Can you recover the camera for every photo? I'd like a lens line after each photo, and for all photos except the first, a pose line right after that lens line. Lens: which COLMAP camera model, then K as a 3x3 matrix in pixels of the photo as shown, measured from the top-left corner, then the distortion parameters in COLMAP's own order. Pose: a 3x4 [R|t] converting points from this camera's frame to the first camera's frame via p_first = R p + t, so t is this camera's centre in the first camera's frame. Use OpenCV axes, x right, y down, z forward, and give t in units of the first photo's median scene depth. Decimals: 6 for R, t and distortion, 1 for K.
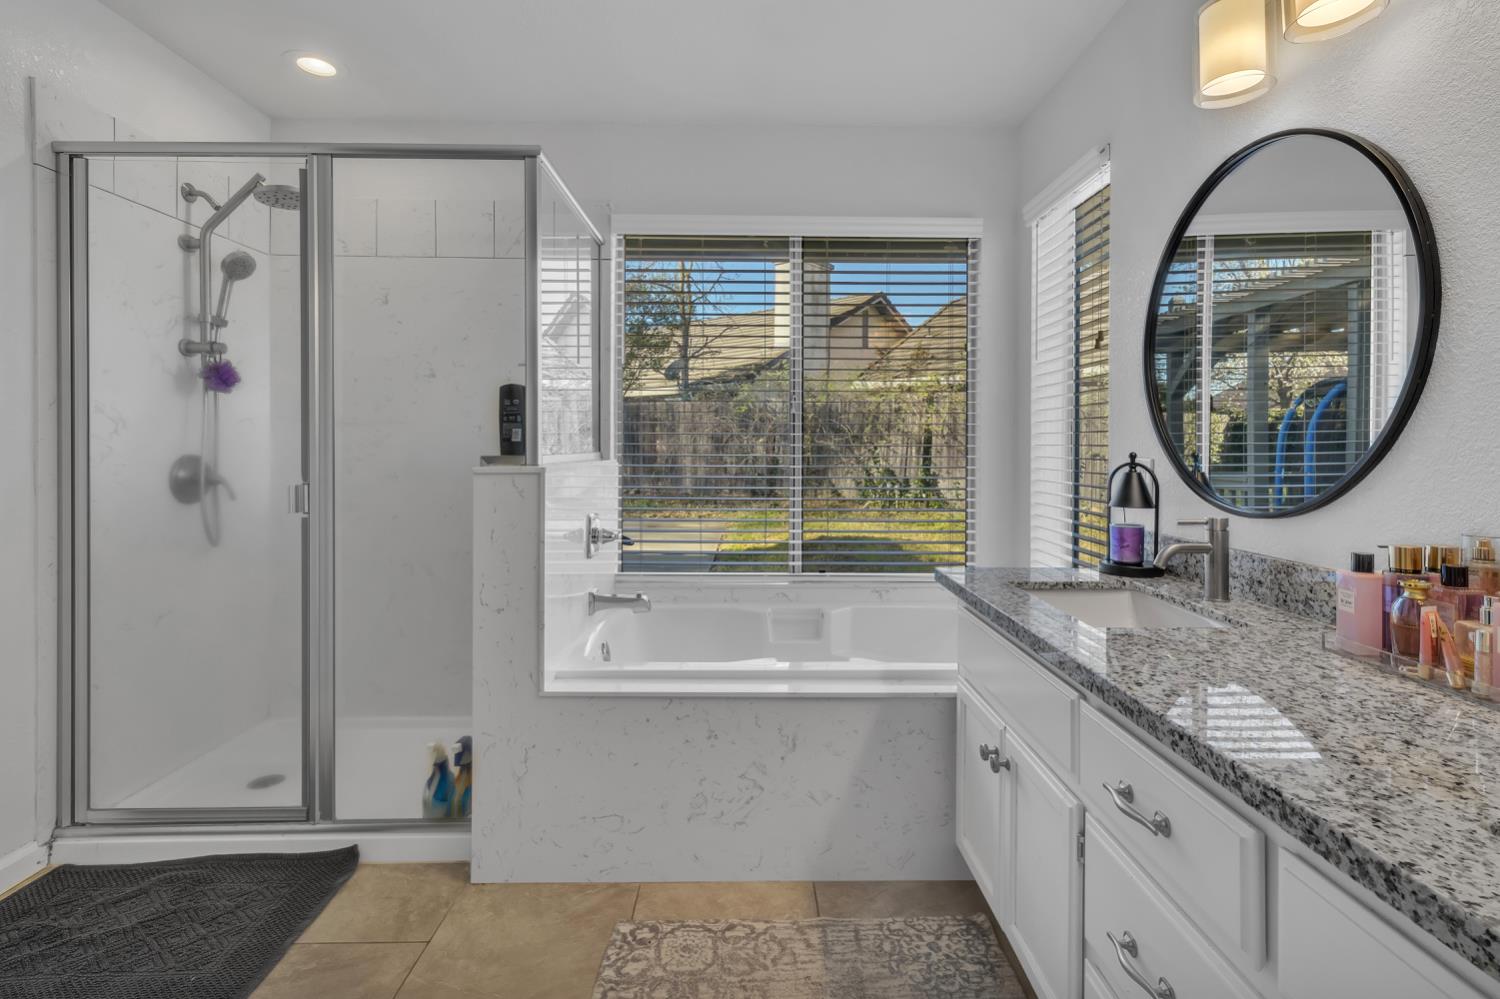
lens RADIAL K [[706.7, 0, 755.7], [0, 706.7, 446.3], [0, 0, 1]] dist [0.000472, -0.000610]
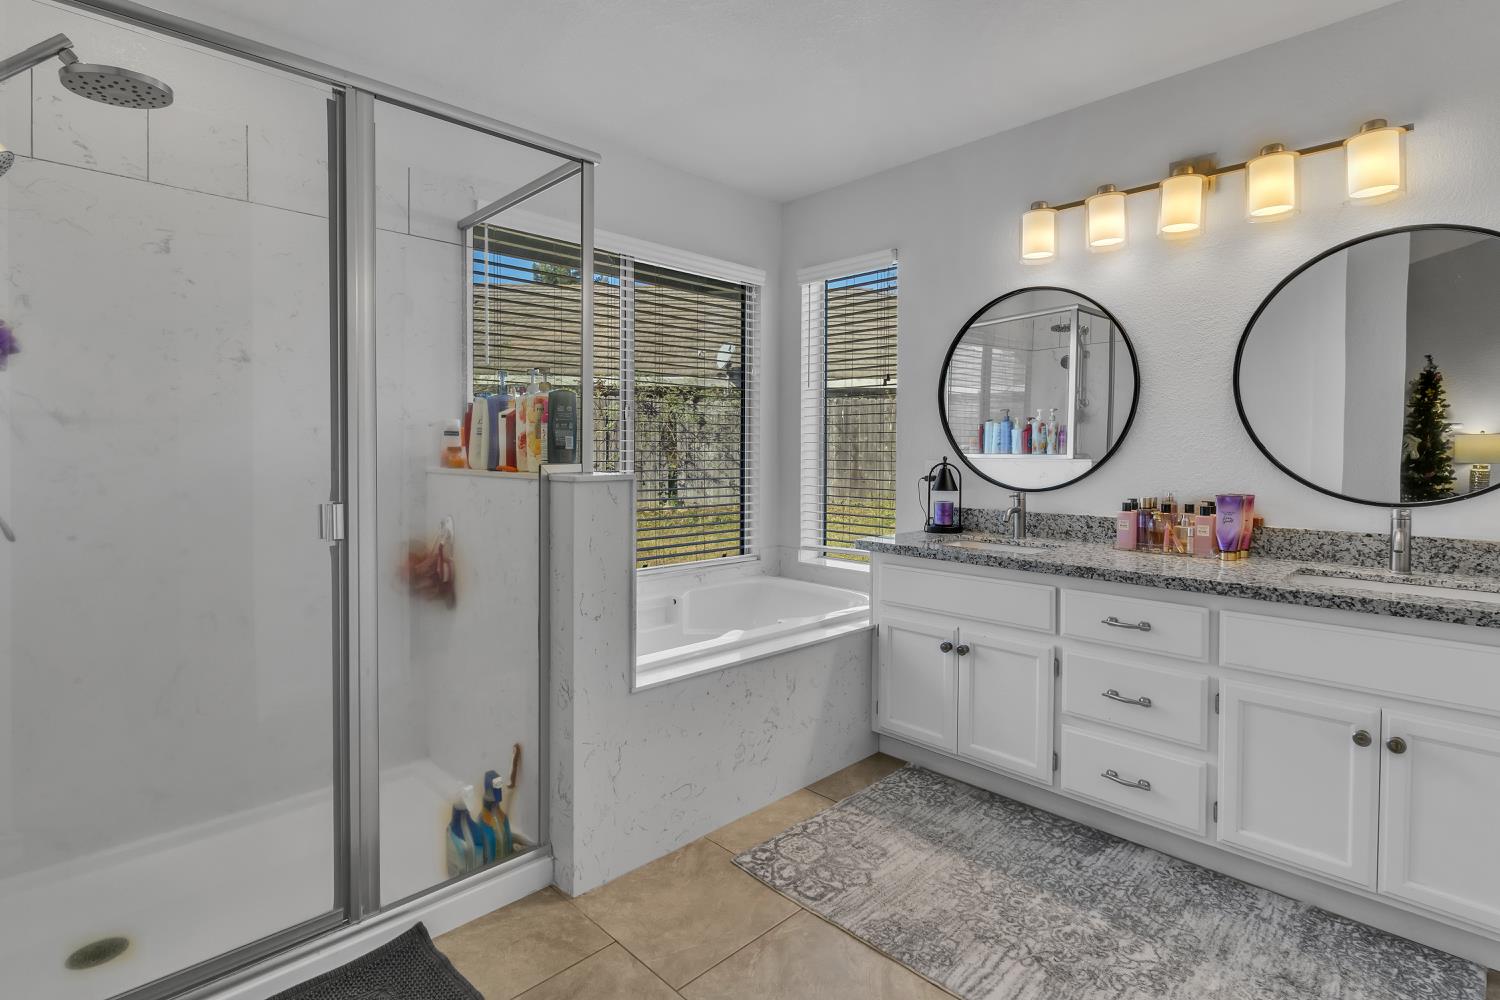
lens RADIAL K [[735.8, 0, 747.9], [0, 735.8, 460.1], [0, 0, 1]] dist [-0.001886, -0.000181]
pose [[0.726984, -0.009690, 0.686587, -0.953152], [-0.001071, 0.999883, 0.015246, -0.008010], [-0.686654, -0.011819, 0.726888, 0.097870]]
